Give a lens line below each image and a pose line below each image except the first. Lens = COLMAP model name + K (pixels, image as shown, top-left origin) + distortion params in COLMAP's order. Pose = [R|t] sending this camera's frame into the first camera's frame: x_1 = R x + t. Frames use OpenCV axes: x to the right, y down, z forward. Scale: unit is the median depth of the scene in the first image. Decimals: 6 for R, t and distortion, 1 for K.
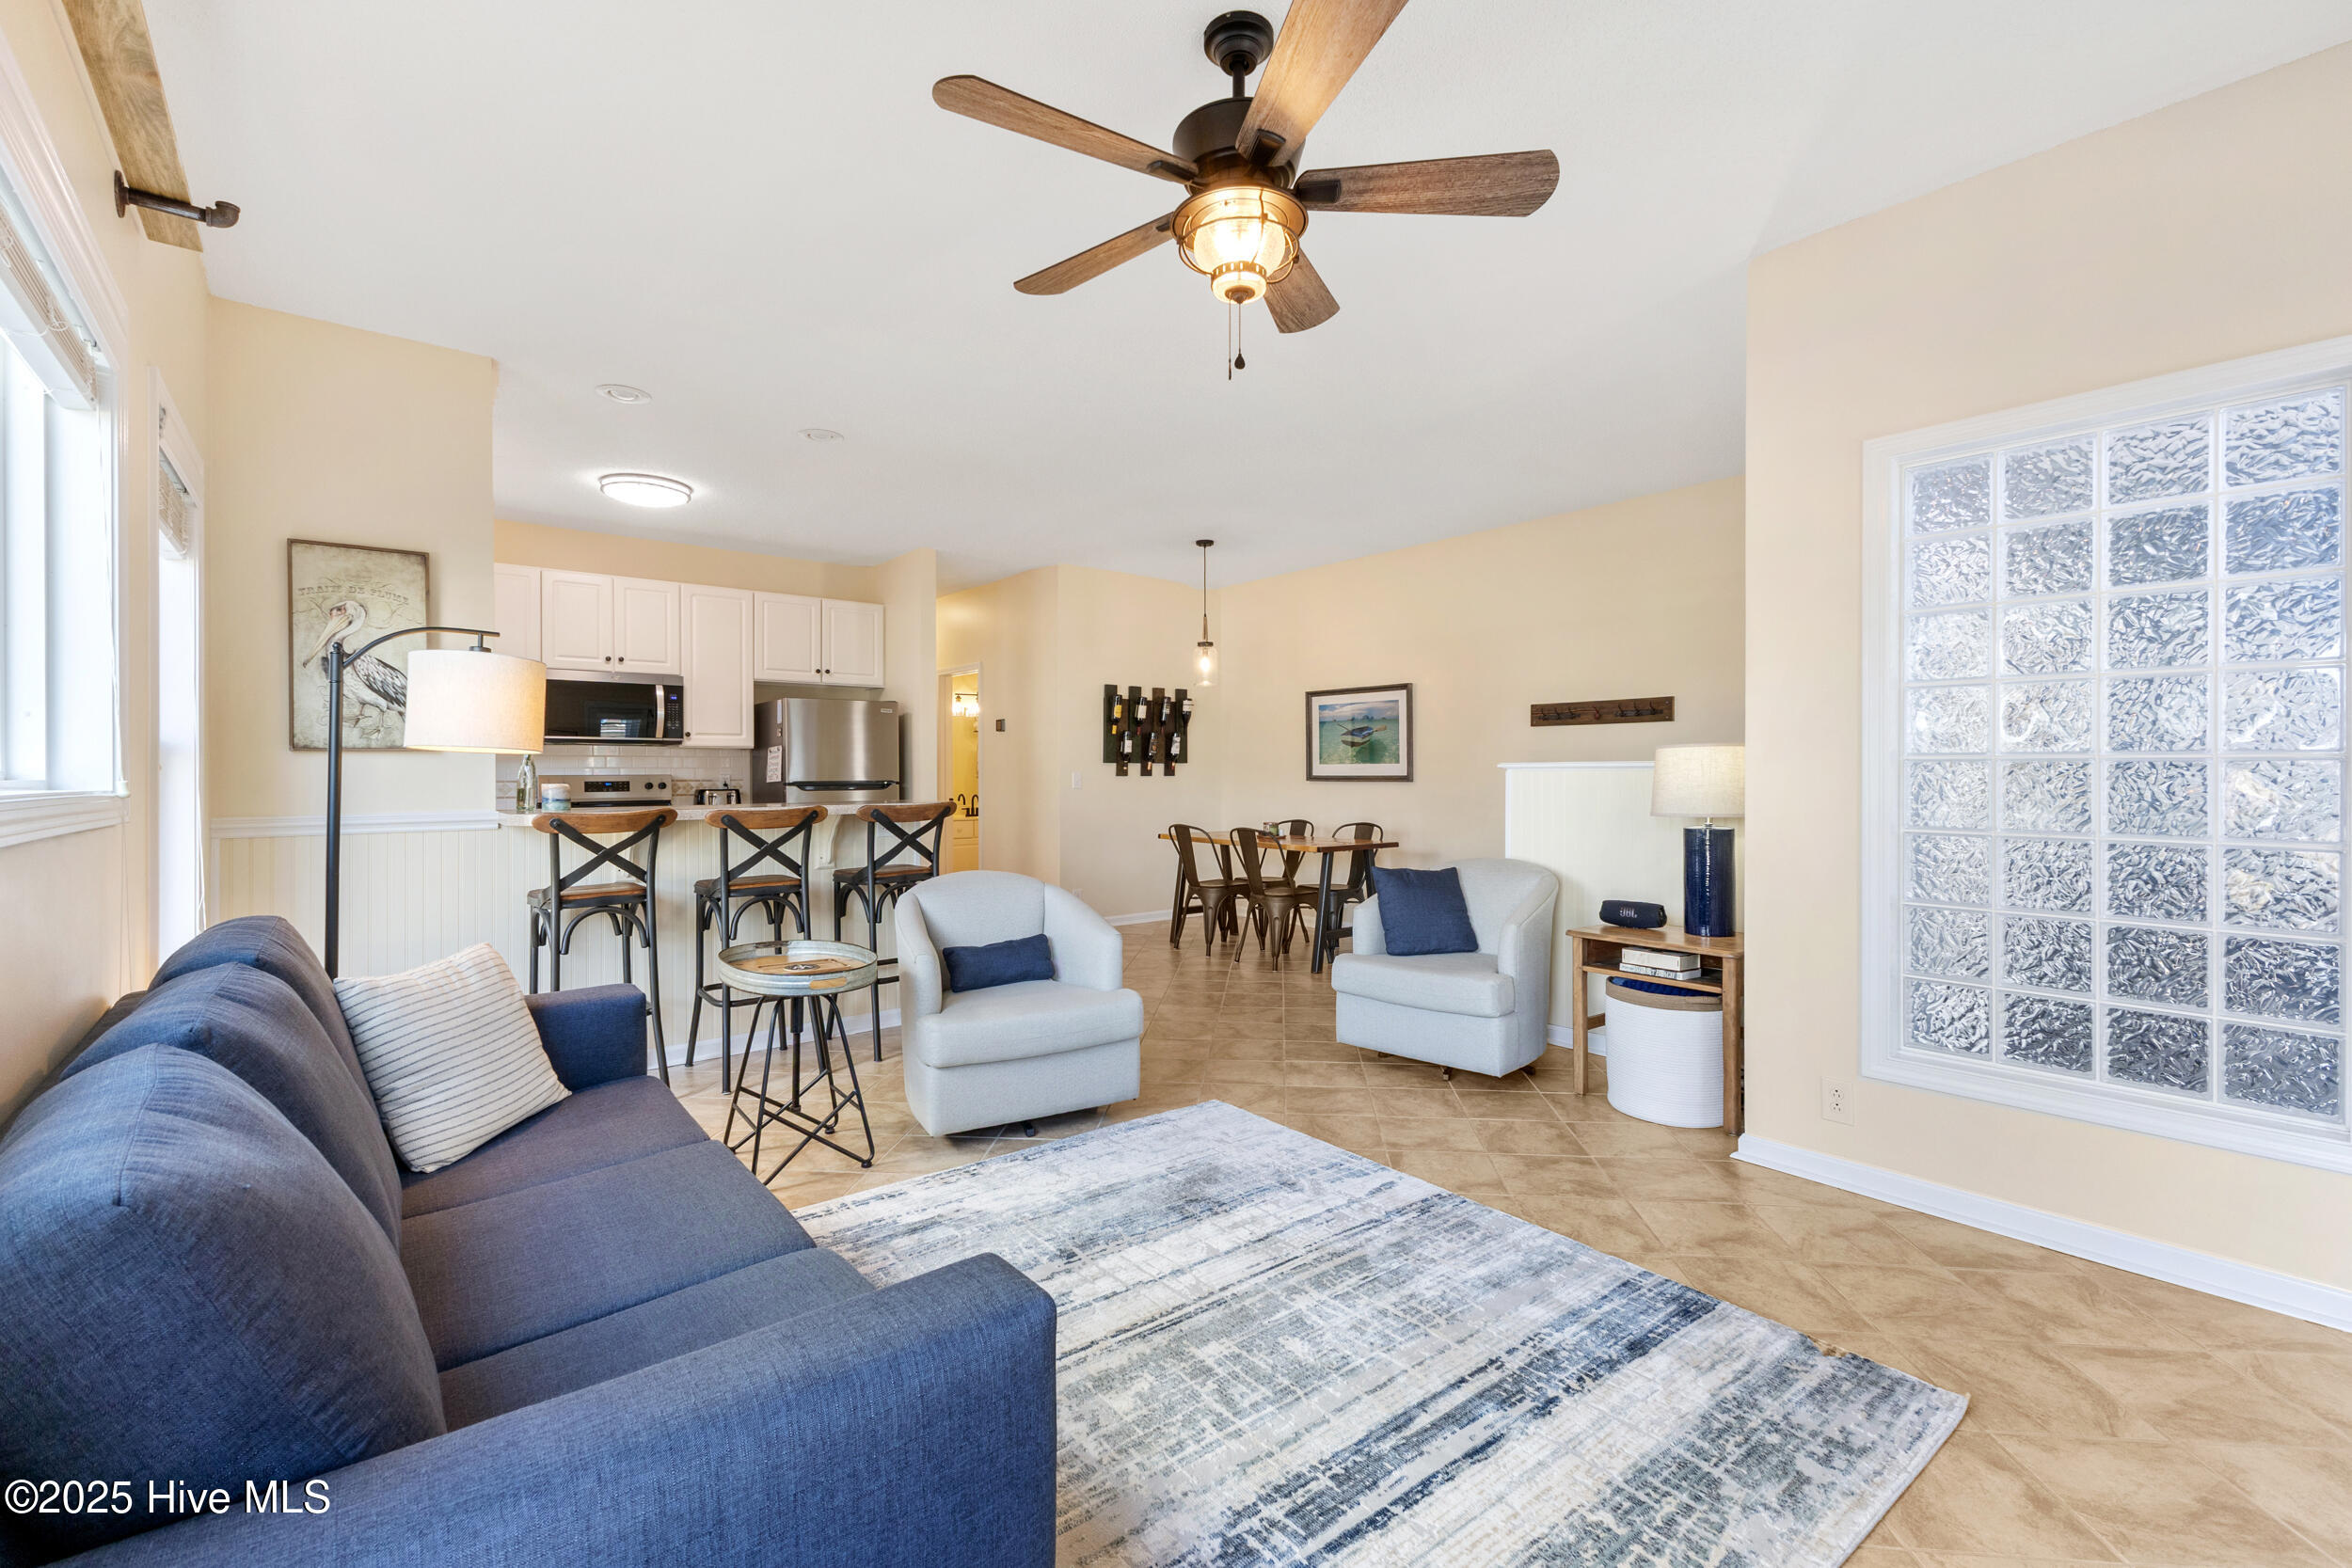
lens RADIAL K [[1022.4, 0, 1183.3], [0, 1022.4, 771.9], [0, 0, 1]] dist [0.003439, 0.000181]
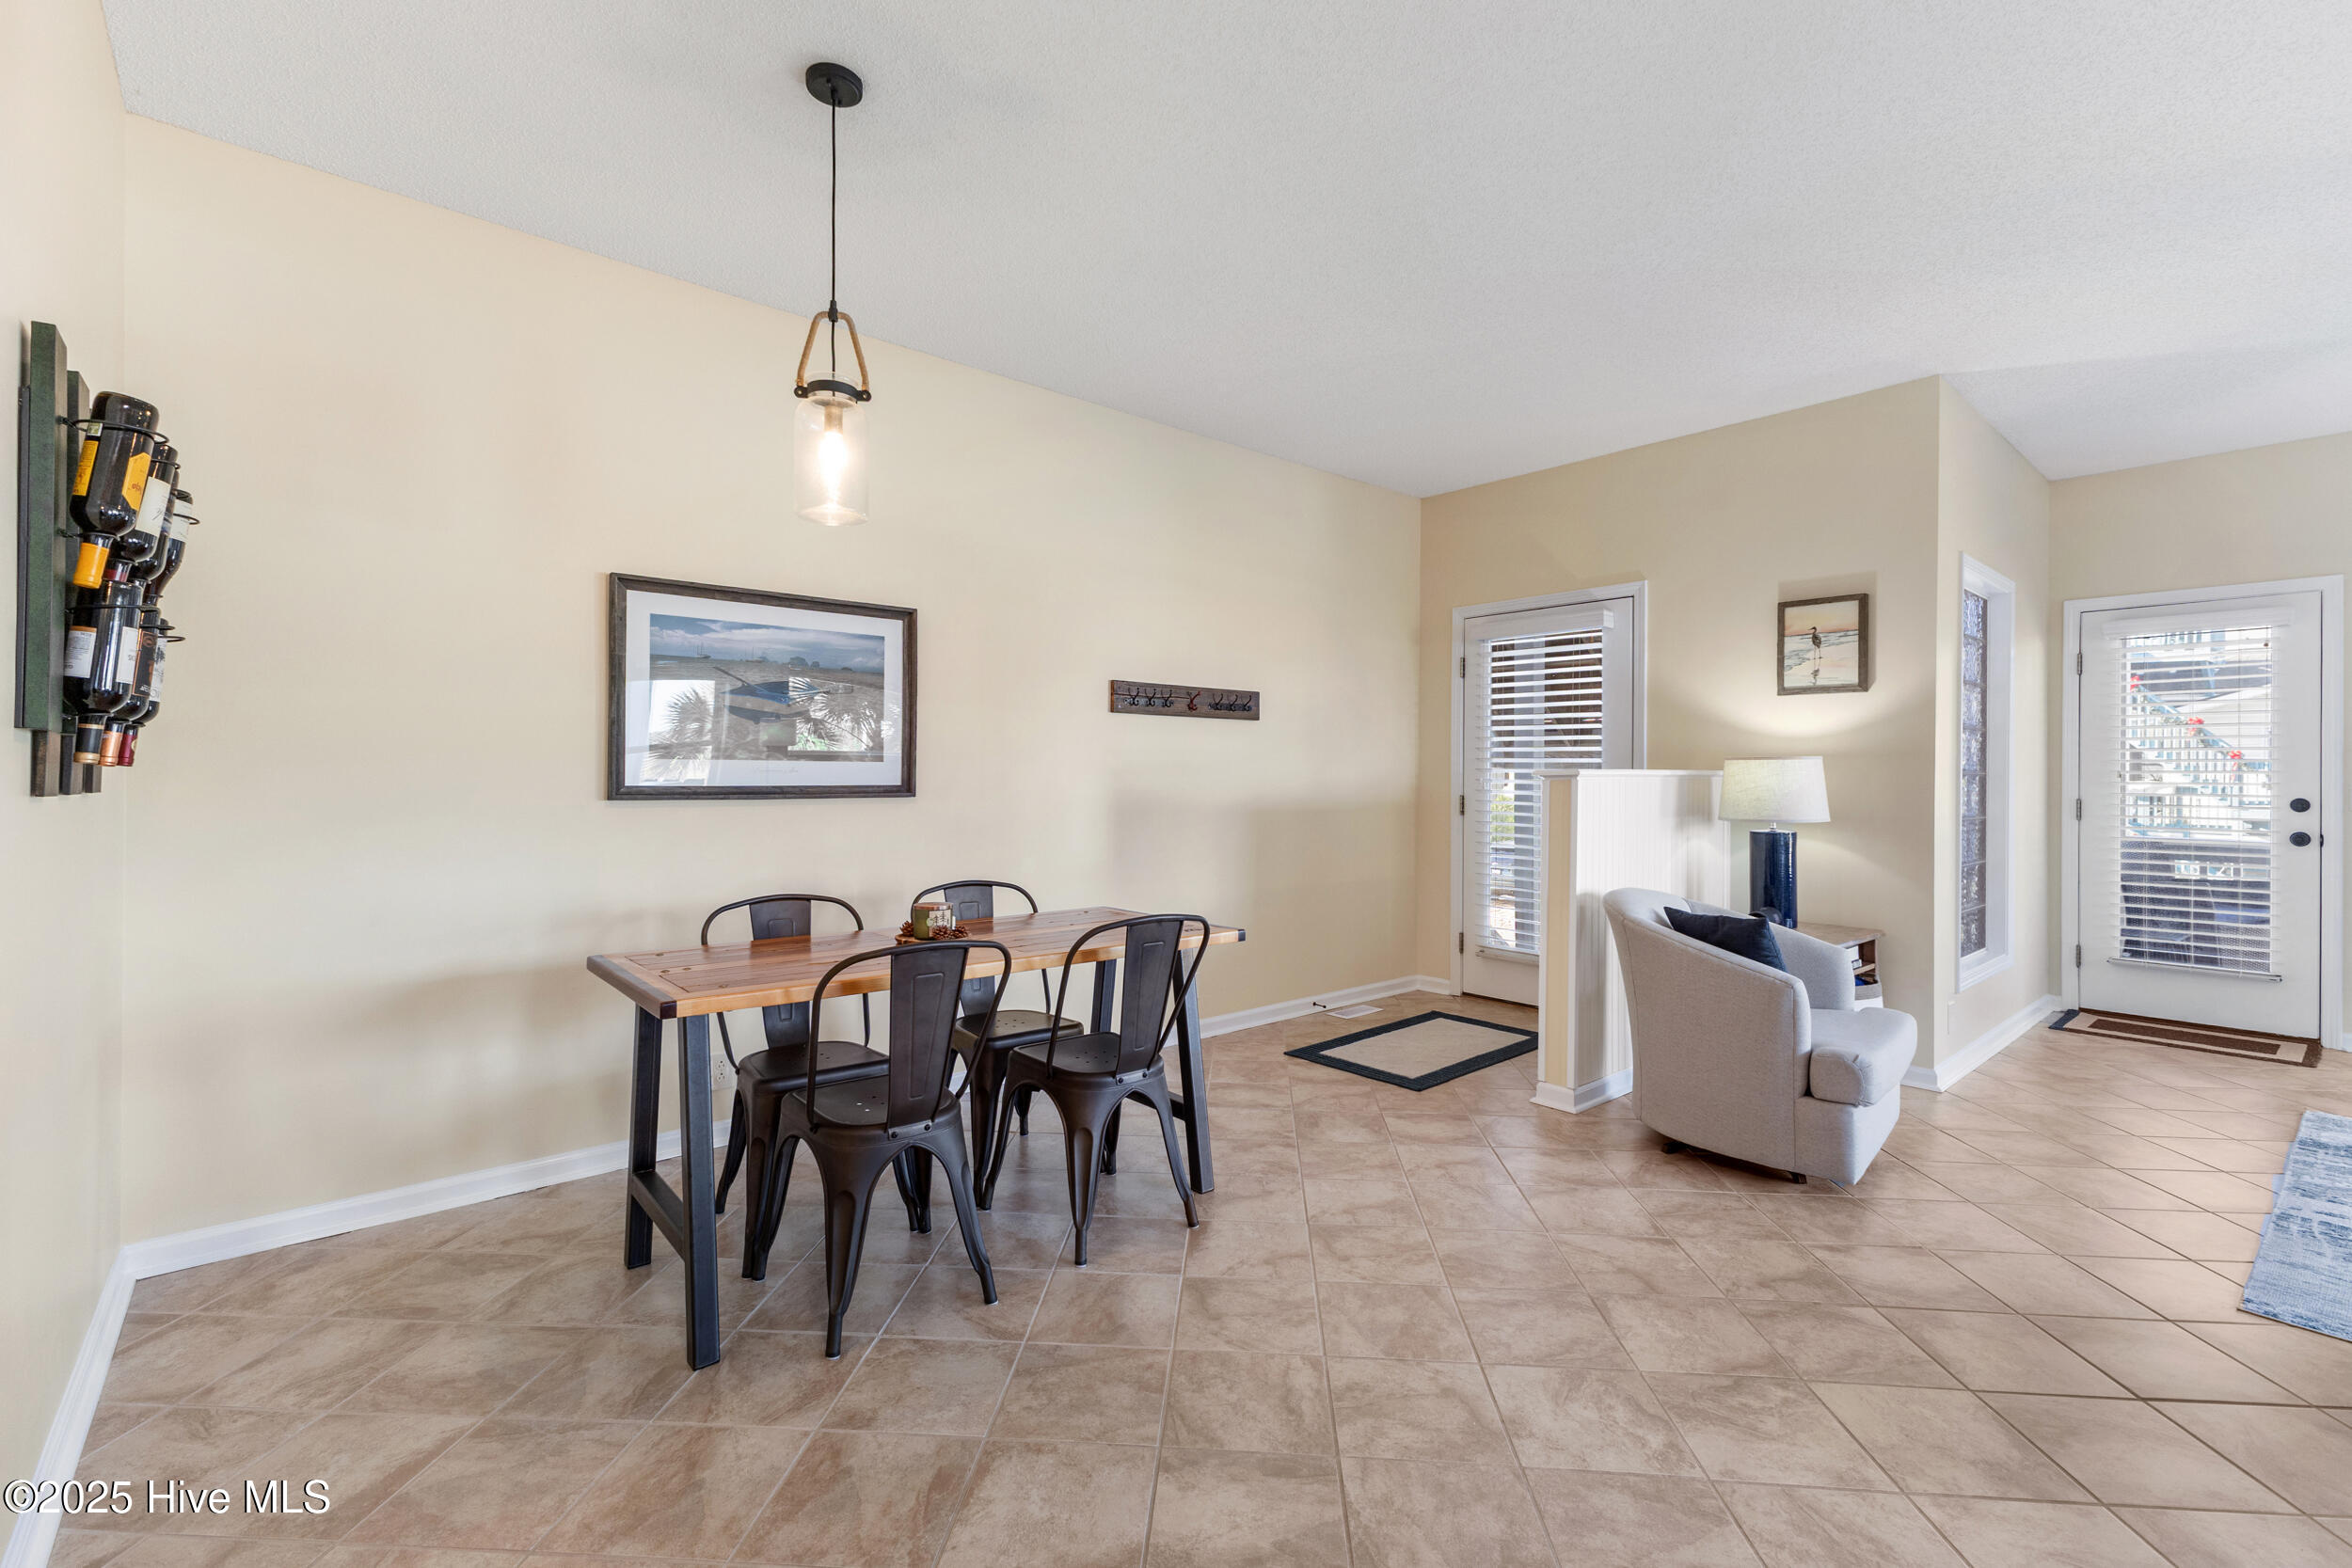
lens RADIAL K [[1022.4, 0, 1171.1], [0, 1022.4, 781.5], [0, 0, 1]] dist [0.003439, 0.000181]
pose [[-0.023880, -0.001318, 0.999714, -0.922249], [-0.001777, 0.999998, 0.001276, 0.001604], [-0.999713, -0.001746, -0.023882, 2.660445]]
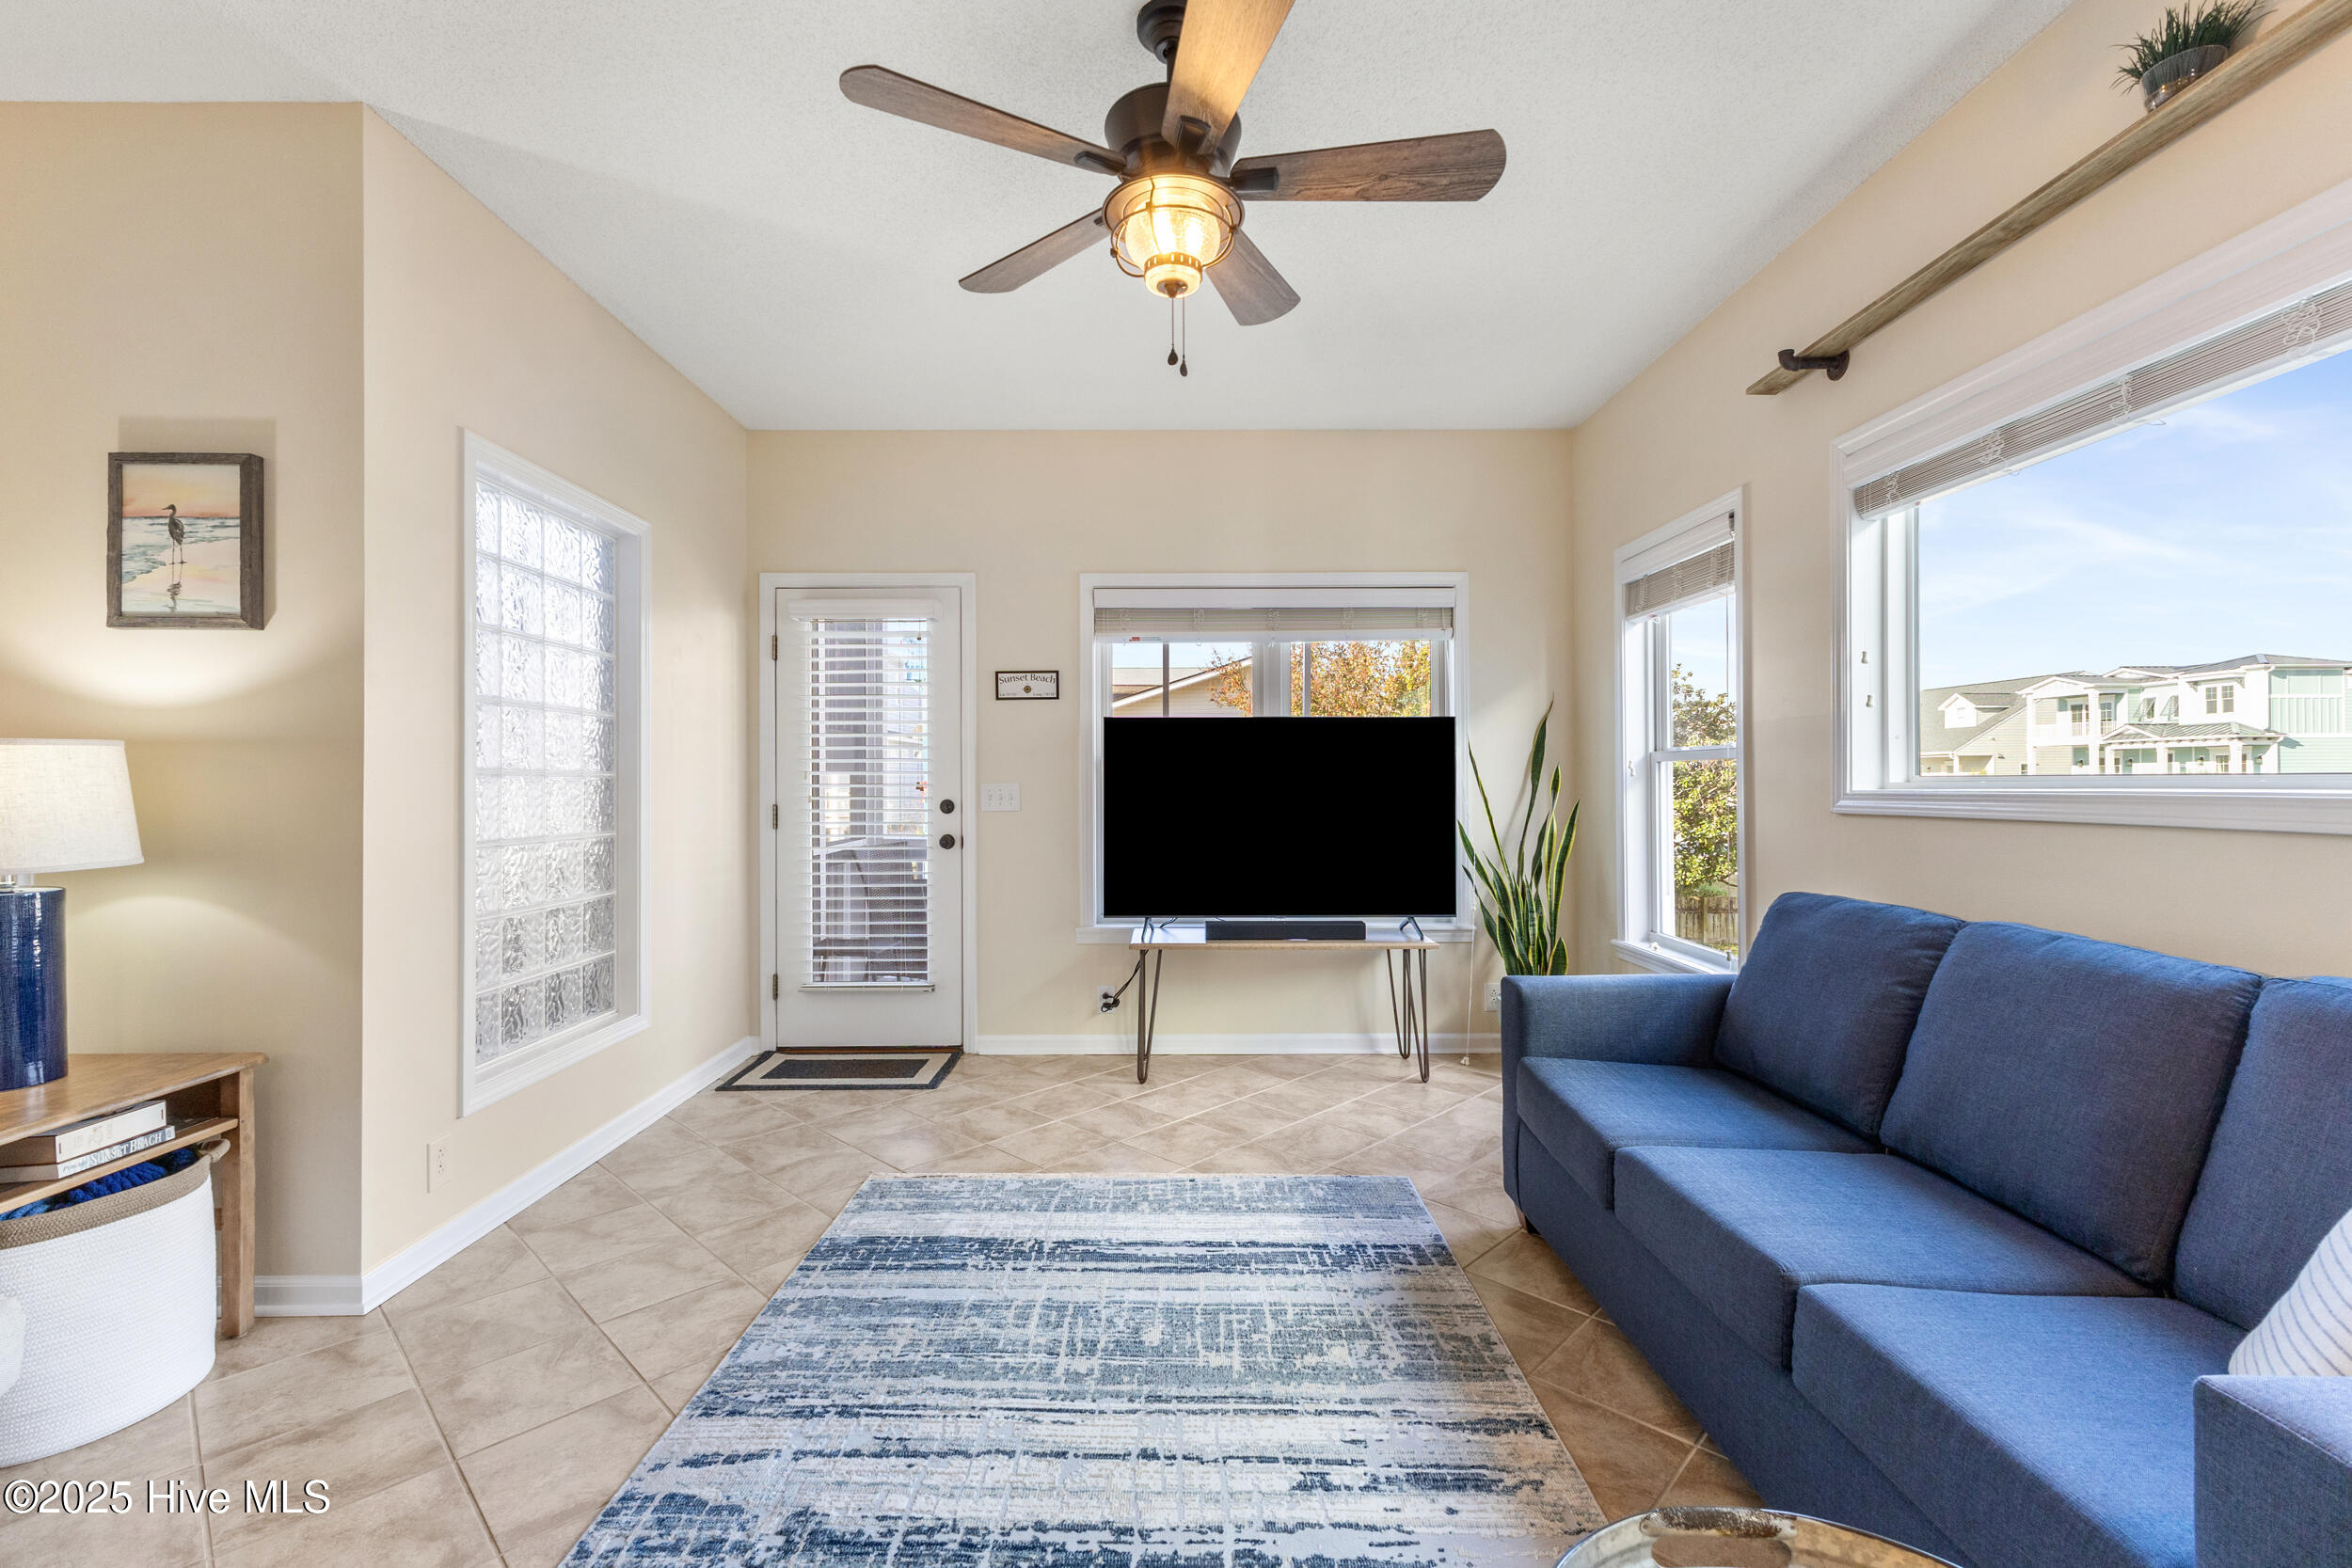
lens RADIAL K [[1022.4, 0, 1186.3], [0, 1022.4, 786.6], [0, 0, 1]] dist [0.003439, 0.000181]
pose [[-0.789573, 0.002559, 0.613652, -0.501281], [0.007497, 0.999957, 0.005477, 0.001946], [-0.613611, 0.008925, -0.789558, 1.623694]]
